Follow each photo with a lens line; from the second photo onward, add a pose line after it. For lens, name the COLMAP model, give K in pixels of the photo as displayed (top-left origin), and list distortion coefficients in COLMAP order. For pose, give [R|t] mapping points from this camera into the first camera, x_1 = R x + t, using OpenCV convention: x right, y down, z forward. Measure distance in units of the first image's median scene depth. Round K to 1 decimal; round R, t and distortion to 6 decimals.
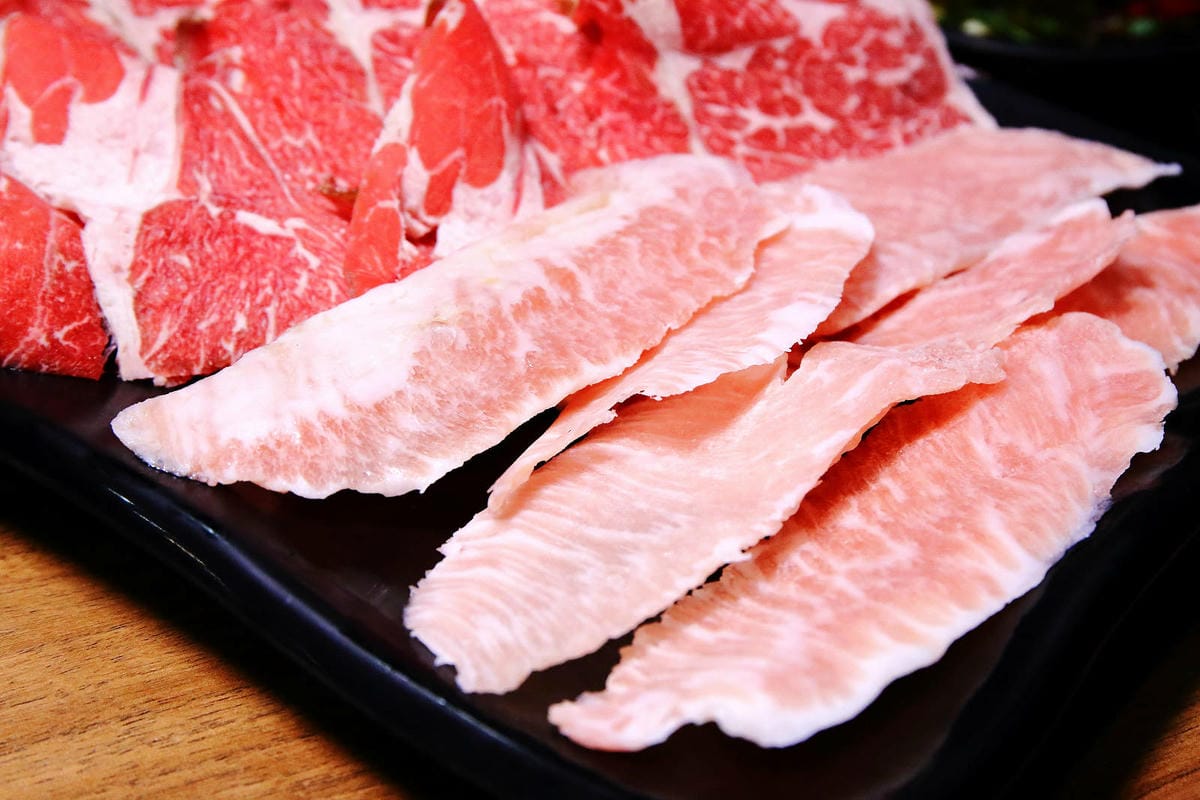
lens RADIAL K [[1975.6, 0, 608.4], [0, 1975.6, 399.9], [0, 0, 1]] dist [0.027592, 0.000000]
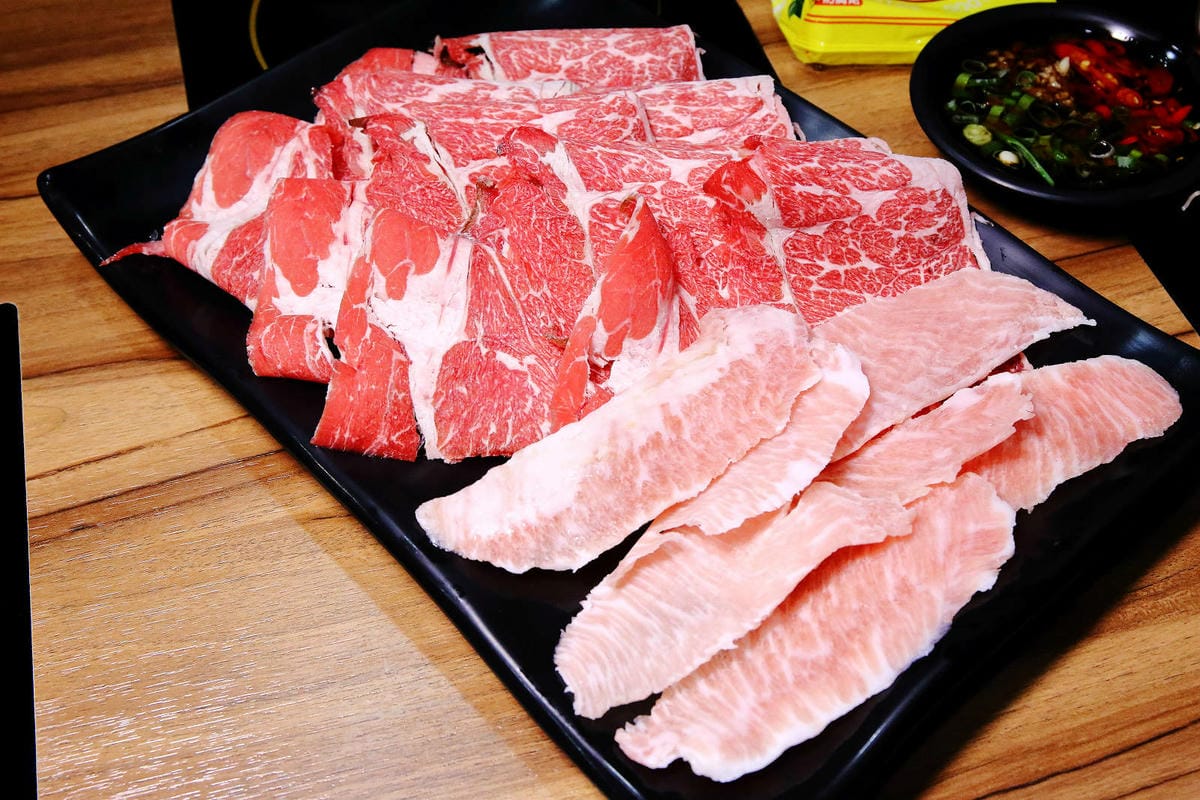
lens RADIAL K [[1500.0, 0, 596.5], [0, 1500.0, 408.4], [0, 0, 1]] dist [-0.010706, 0.000000]
pose [[0.980070, 0.106320, -0.167803, 0.133252], [-0.053913, 0.955373, 0.290441, -0.464335], [0.191194, -0.275606, 0.942065, -0.255612]]
